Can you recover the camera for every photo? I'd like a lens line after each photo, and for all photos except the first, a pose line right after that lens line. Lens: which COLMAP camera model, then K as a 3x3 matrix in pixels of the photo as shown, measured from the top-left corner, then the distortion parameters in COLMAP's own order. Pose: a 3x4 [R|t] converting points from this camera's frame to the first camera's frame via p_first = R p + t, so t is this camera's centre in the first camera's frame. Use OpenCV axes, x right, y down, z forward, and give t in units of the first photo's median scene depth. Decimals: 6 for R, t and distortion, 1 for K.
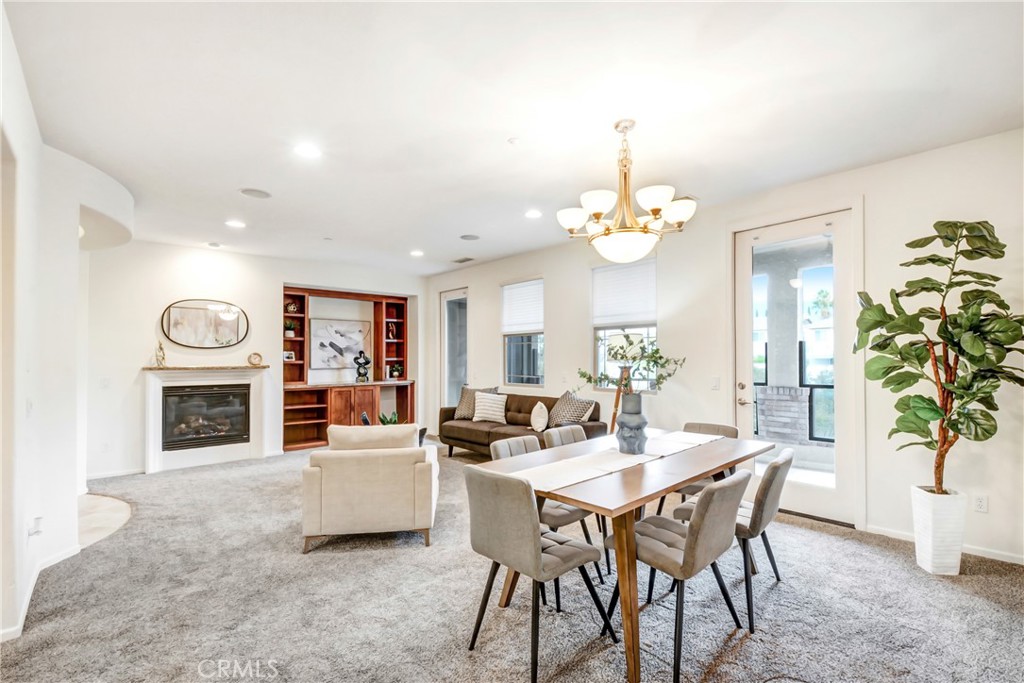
lens RADIAL K [[460.3, 0, 526.5], [0, 460.3, 361.7], [0, 0, 1]] dist [-0.003020, -0.001462]
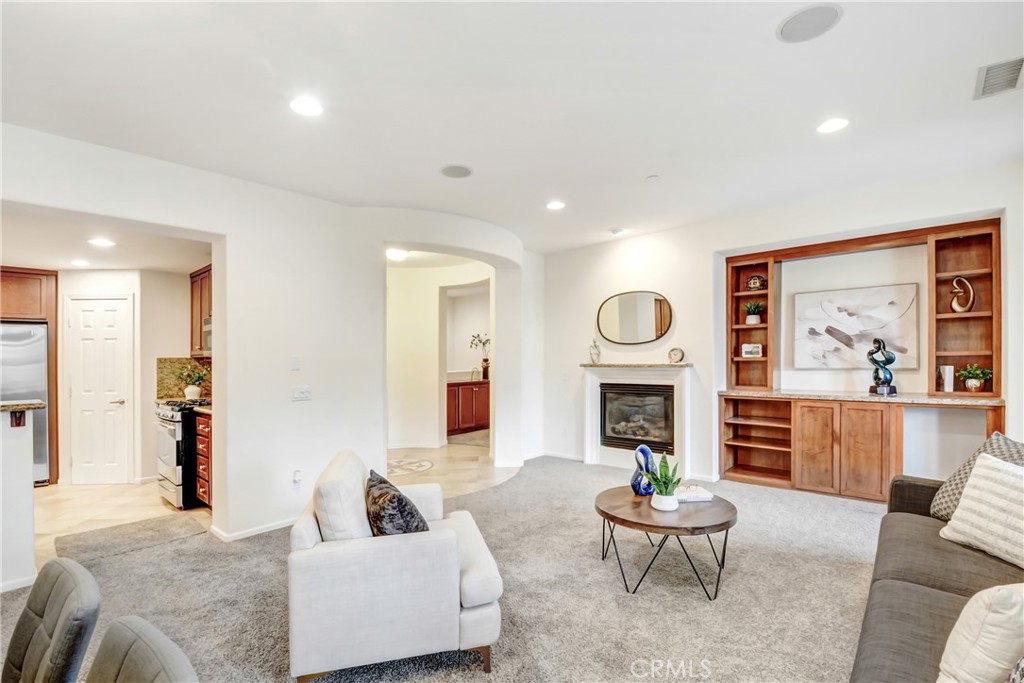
lens RADIAL K [[460.3, 0, 519.3], [0, 460.3, 355.1], [0, 0, 1]] dist [-0.003020, -0.001462]
pose [[0.096173, 0.001251, -0.995364, 0.166352], [0.006767, 0.999975, 0.001911, -0.008512], [0.995342, -0.006919, 0.096162, 0.554282]]
